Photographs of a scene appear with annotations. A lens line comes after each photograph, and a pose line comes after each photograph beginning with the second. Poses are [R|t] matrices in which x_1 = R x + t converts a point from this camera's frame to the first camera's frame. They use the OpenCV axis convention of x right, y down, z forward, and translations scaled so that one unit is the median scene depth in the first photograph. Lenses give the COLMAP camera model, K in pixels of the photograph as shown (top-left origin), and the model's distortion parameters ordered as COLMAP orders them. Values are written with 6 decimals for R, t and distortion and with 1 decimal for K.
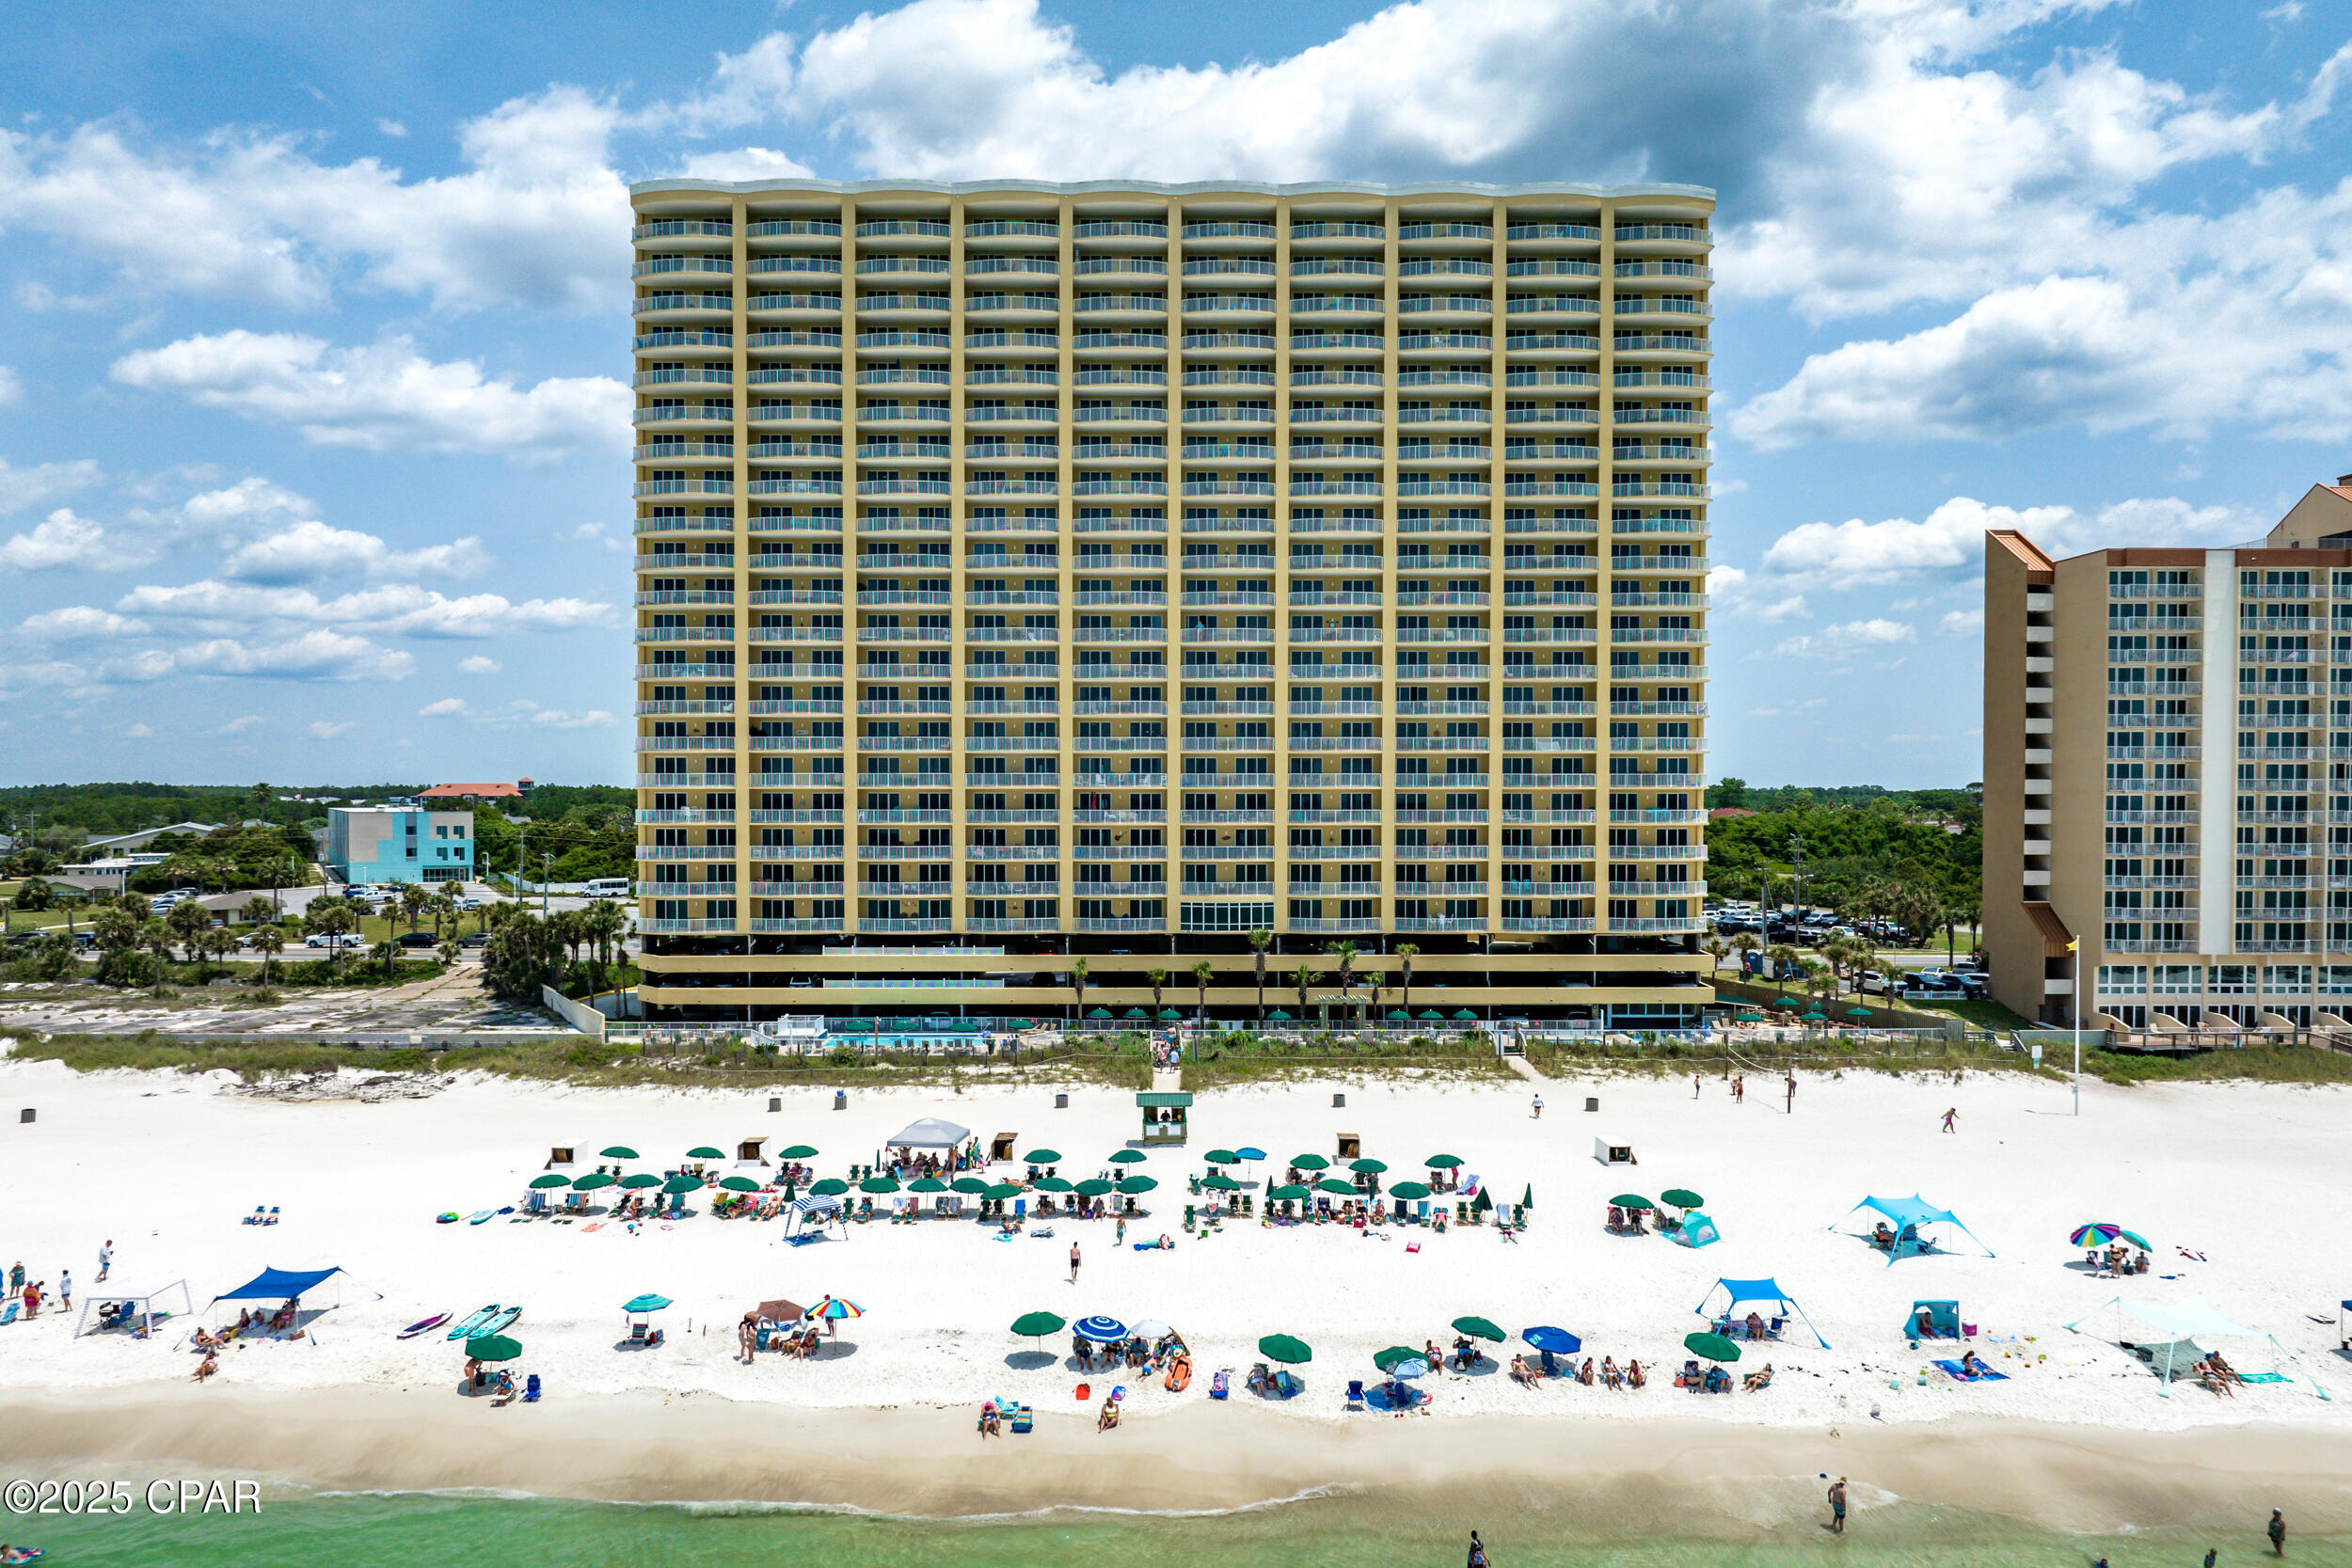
lens RADIAL K [[1638.2, 0, 1178.9], [0, 1638.2, 735.4], [0, 0, 1]] dist [0.000018, -0.000661]
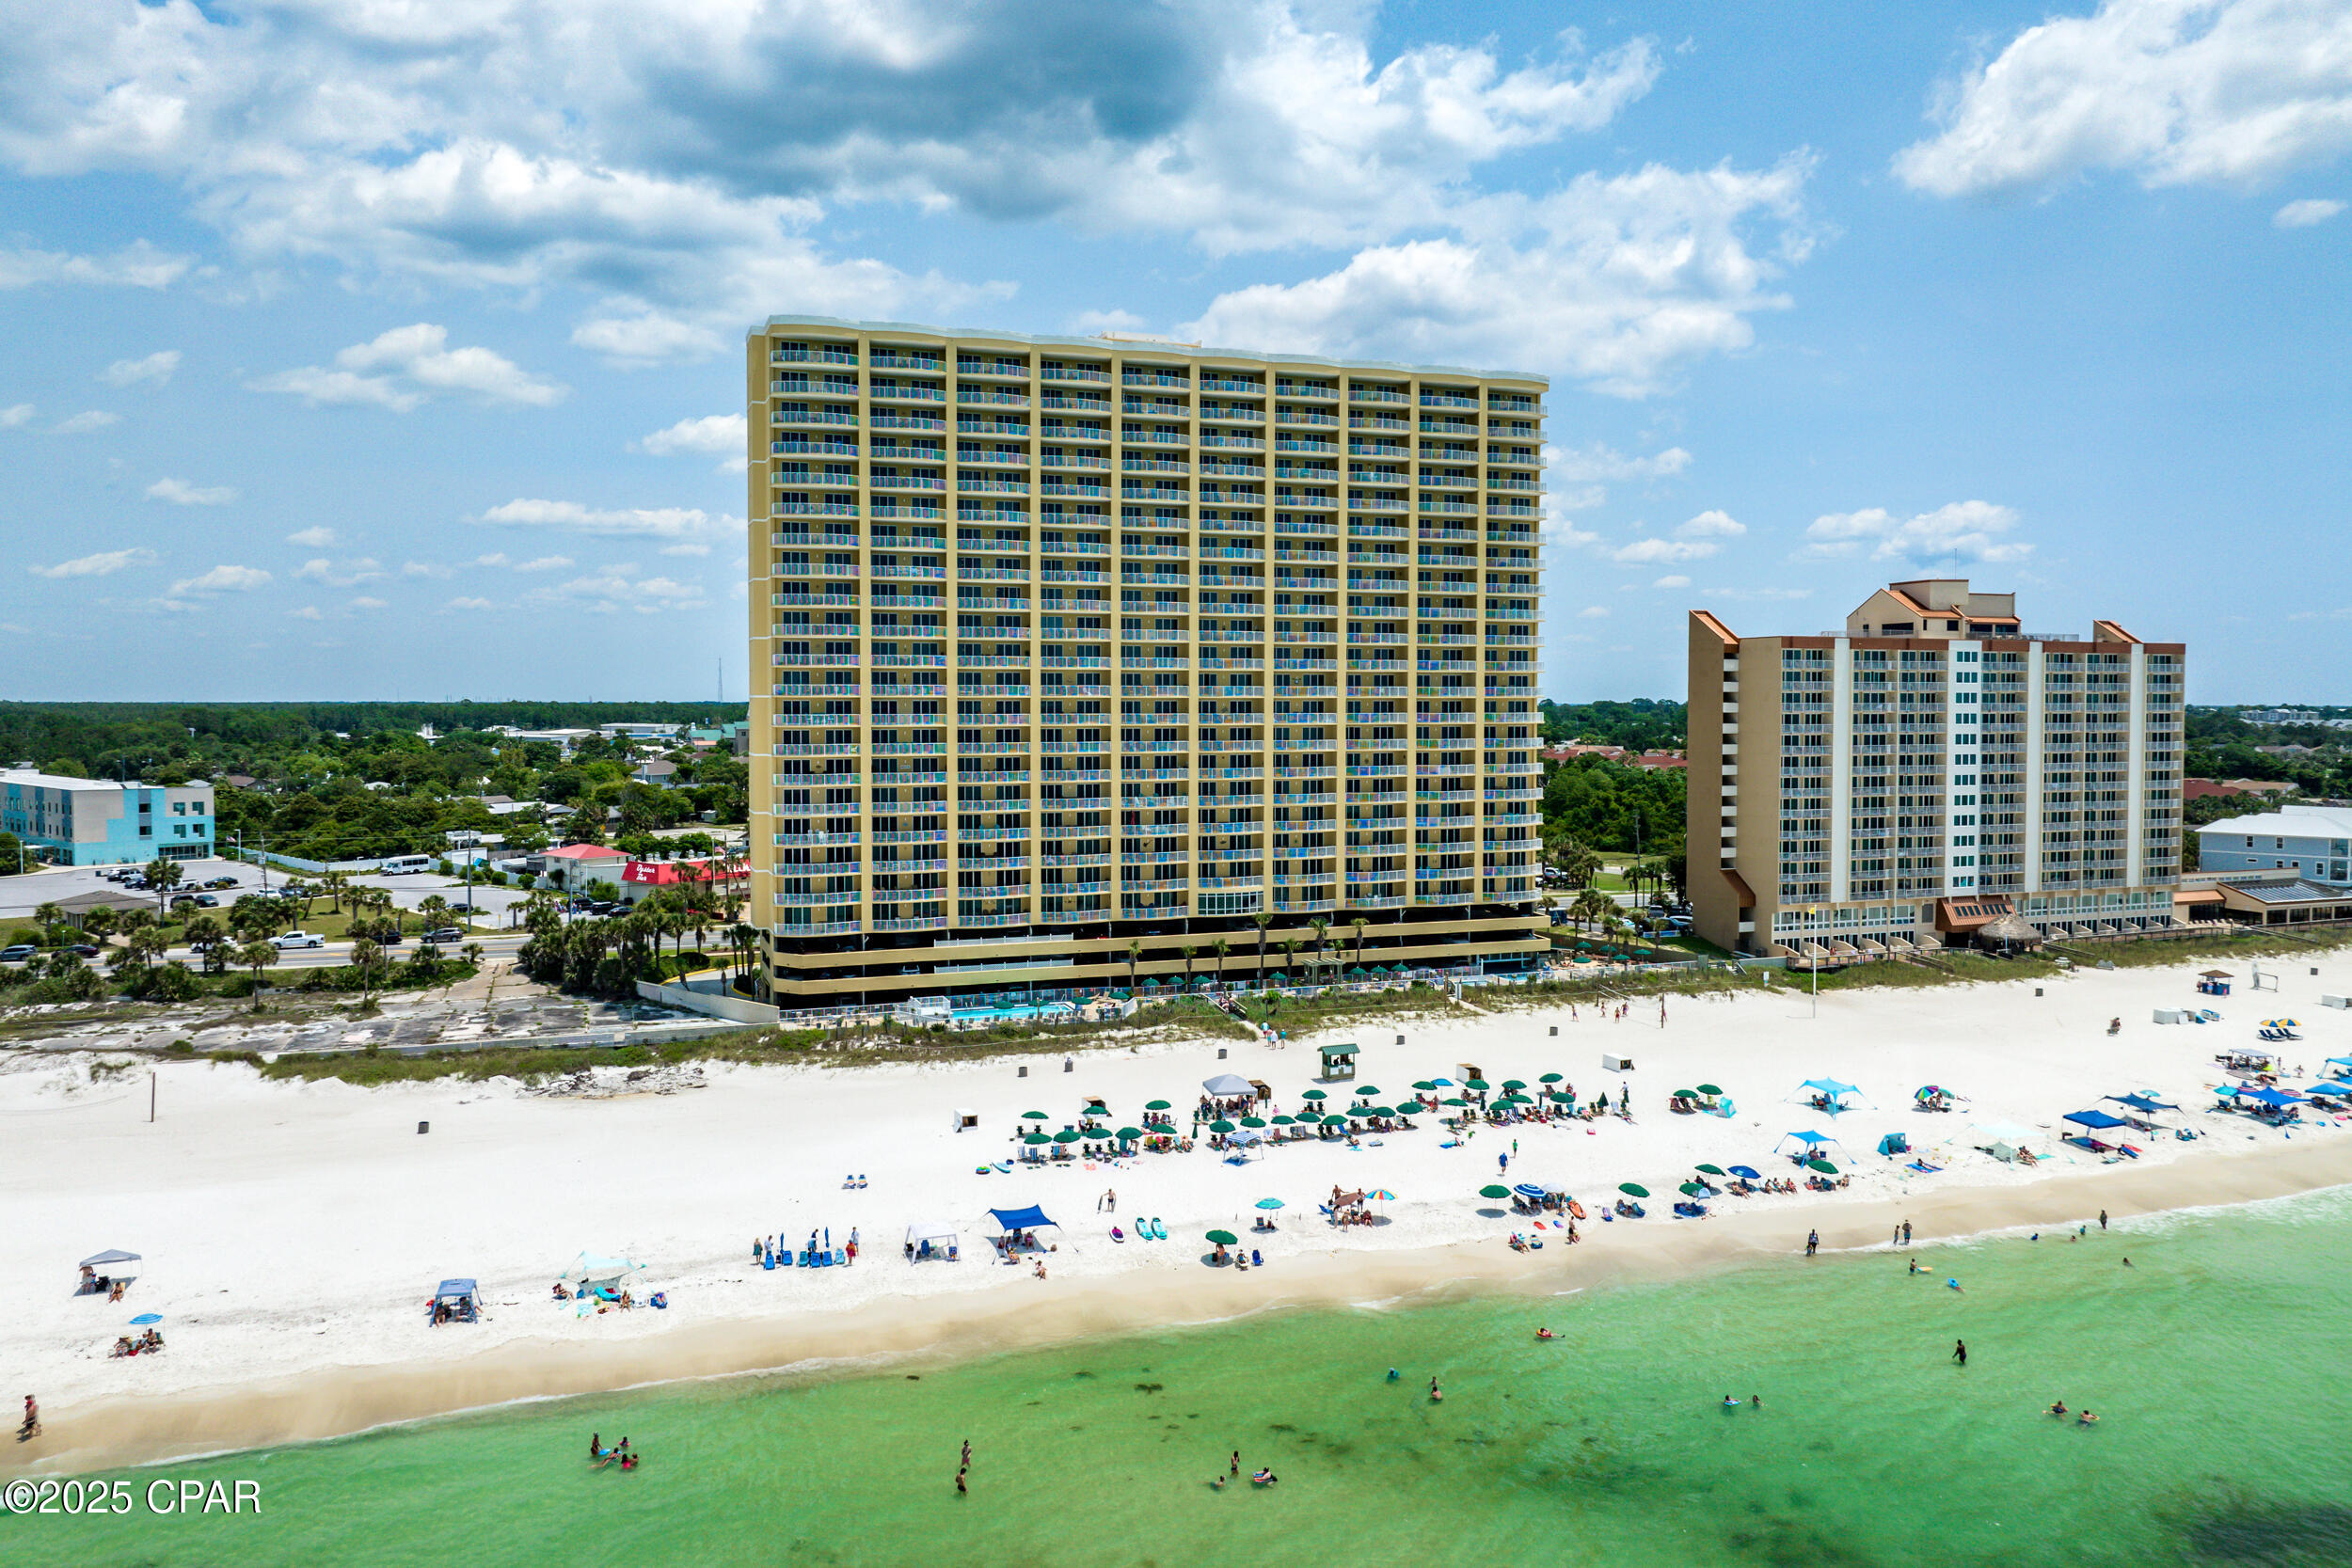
lens RADIAL K [[1637.5, 0, 1180.1], [0, 1637.5, 655.0], [0, 0, 1]] dist [0.009005, -0.030103]
pose [[0.944248, 0.008806, 0.329117, -0.457187], [-0.011992, 0.999899, 0.007653, -0.102530], [-0.329016, -0.011173, 0.944258, -0.245426]]
